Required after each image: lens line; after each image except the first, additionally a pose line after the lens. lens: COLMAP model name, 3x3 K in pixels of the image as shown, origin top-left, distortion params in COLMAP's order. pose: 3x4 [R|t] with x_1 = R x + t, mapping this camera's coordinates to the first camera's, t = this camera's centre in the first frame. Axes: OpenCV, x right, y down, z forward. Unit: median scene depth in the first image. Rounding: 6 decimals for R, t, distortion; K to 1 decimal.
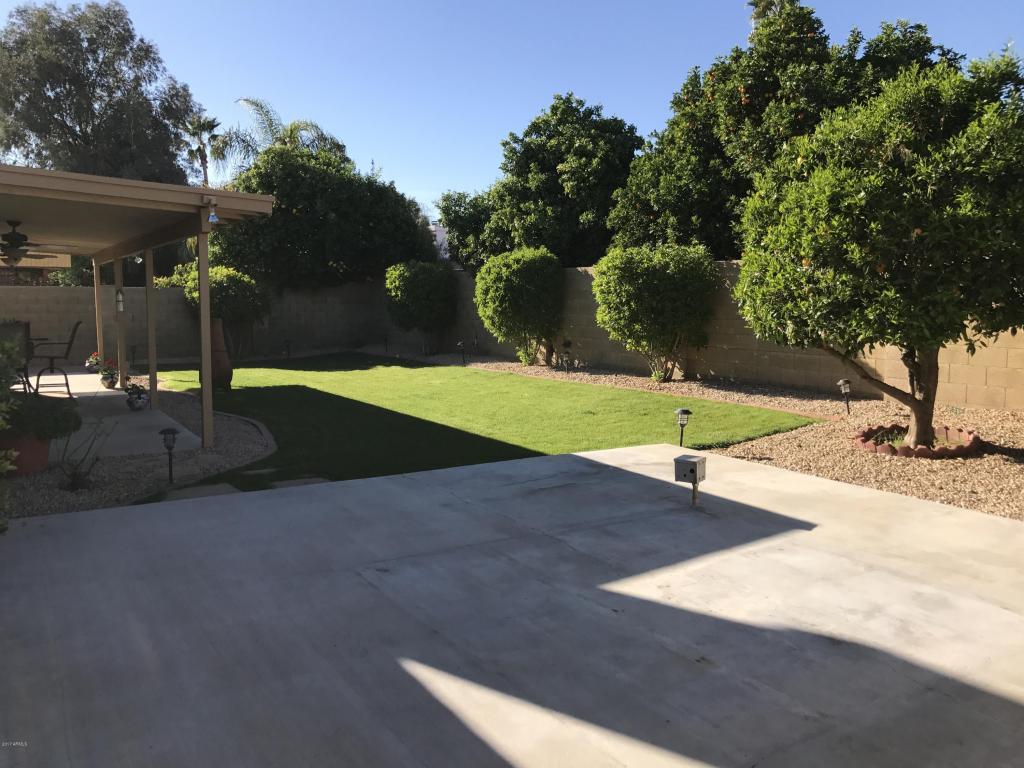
lens RADIAL K [[838.0, 0, 512.0], [0, 838.0, 384.0], [0, 0, 1]] dist [-0.009291, -0.010398]
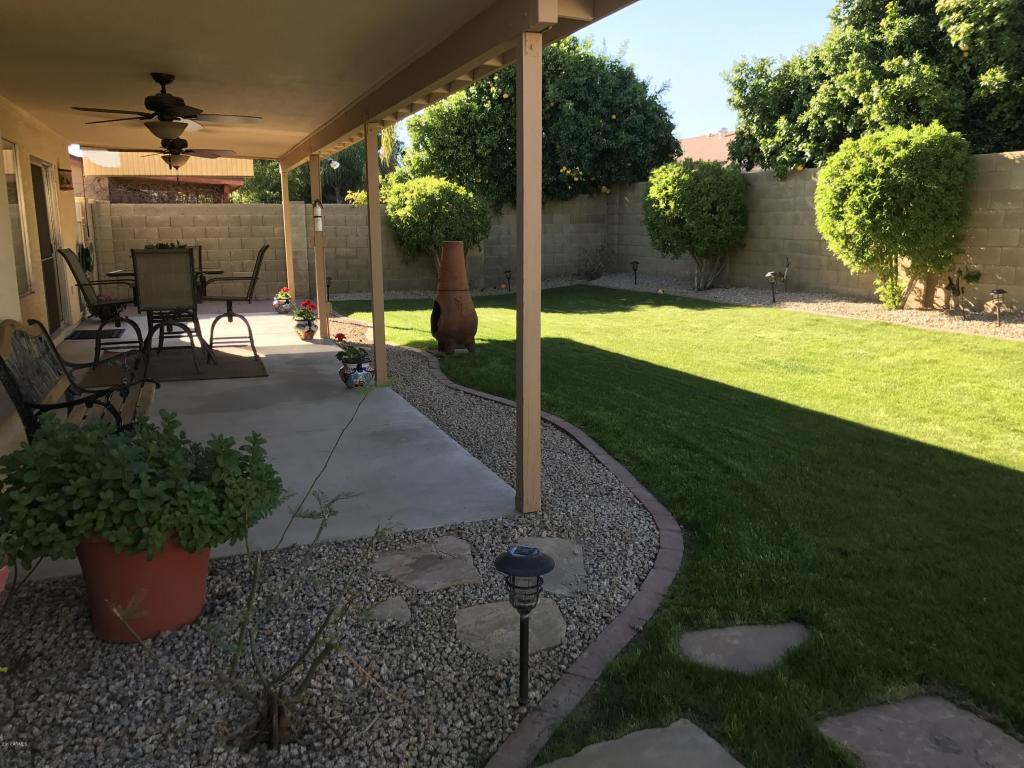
lens RADIAL K [[915.3, 0, 512.0], [0, 915.3, 384.0], [0, 0, 1]] dist [0.063604, -0.169994]
pose [[0.976787, 0.023741, -0.212895, -0.114265], [-0.007841, 0.997136, 0.075221, -0.014418], [0.214072, -0.071805, 0.974175, 0.217540]]
